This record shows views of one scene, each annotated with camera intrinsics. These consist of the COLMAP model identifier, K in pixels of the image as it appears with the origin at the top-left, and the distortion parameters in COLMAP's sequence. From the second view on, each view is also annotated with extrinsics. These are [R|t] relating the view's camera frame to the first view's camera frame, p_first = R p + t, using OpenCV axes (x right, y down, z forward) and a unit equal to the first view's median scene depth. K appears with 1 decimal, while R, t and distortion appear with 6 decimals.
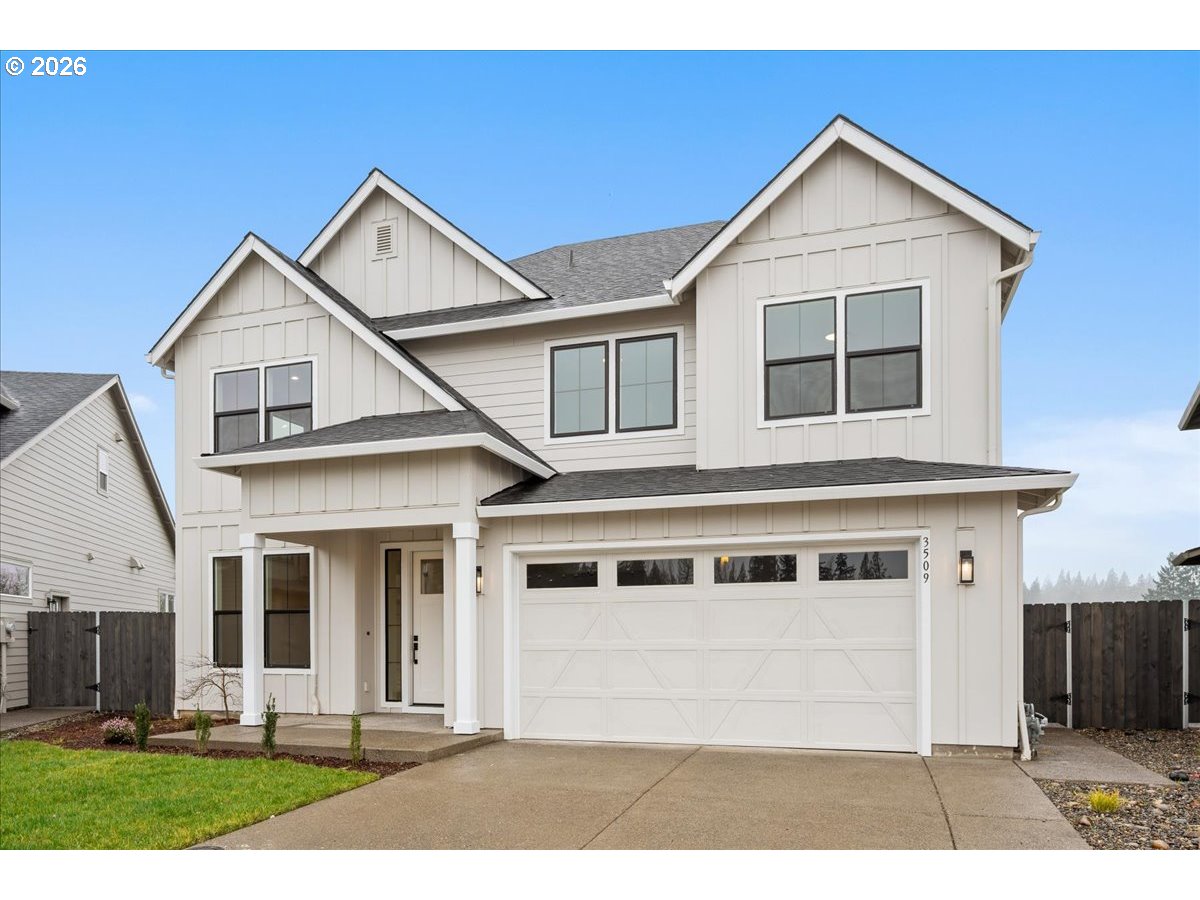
lens RADIAL K [[906.1, 0, 600.0], [0, 906.1, 480.8], [0, 0, 1]] dist [-0.001872, 0.001290]
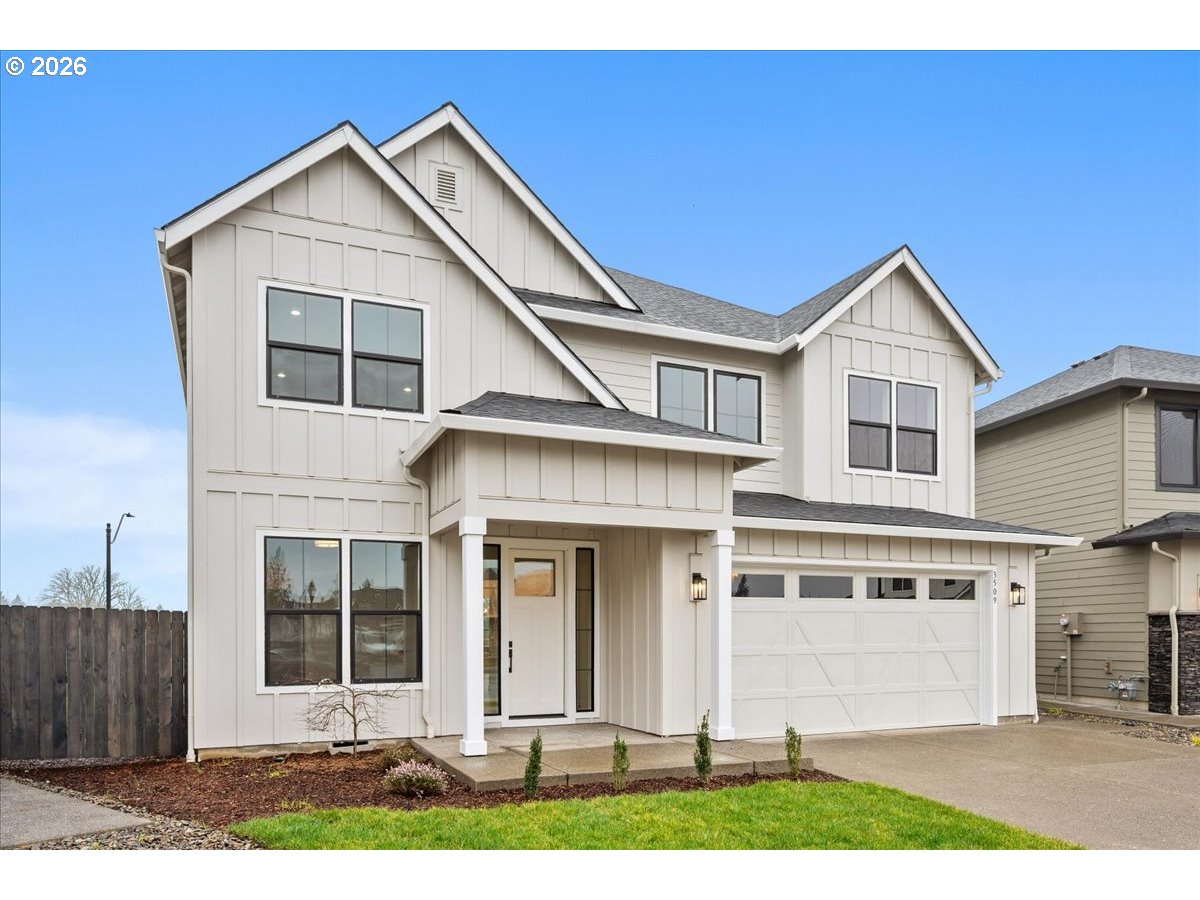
lens RADIAL K [[871.5, 0, 606.1], [0, 871.5, 454.8], [0, 0, 1]] dist [-0.003342, -0.002641]
pose [[0.716004, 0.137062, 0.684509, -0.790113], [-0.120206, 0.990097, -0.072514, 0.039550], [-0.687669, -0.030362, 0.725389, 0.319231]]
